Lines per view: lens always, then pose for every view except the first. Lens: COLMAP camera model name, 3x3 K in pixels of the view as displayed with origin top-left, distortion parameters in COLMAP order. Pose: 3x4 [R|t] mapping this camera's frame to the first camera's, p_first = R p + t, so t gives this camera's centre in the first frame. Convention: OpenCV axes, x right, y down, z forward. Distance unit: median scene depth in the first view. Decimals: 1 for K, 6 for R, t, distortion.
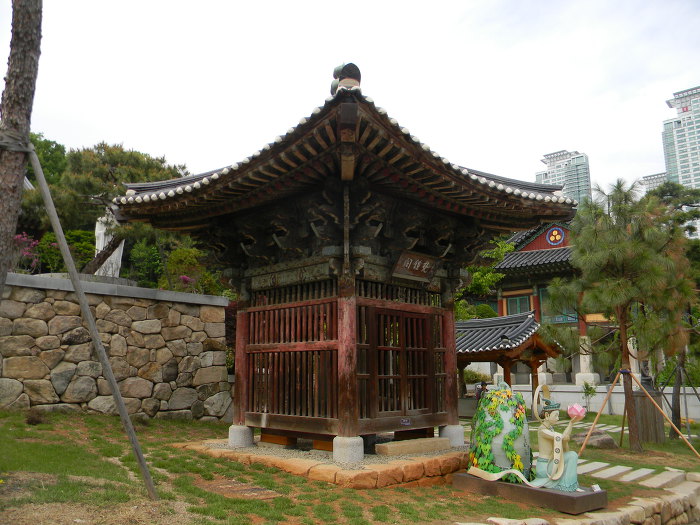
lens RADIAL K [[566.9, 0, 350.0], [0, 566.9, 262.5], [0, 0, 1]] dist [-0.004422, -0.004625]
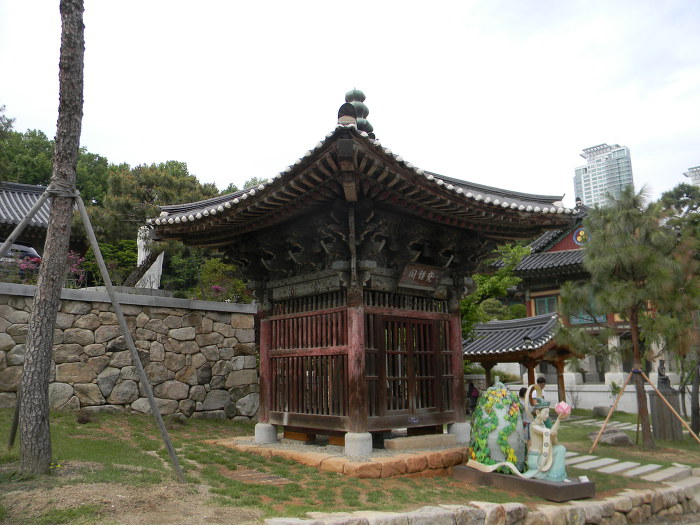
lens RADIAL K [[566.9, 0, 350.0], [0, 566.9, 262.5], [0, 0, 1]] dist [-0.004422, -0.004625]
pose [[0.997651, -0.021530, -0.065035, 0.052820], [0.021378, 0.999767, -0.003028, -0.019963], [0.065085, 0.001631, 0.997878, -0.095289]]
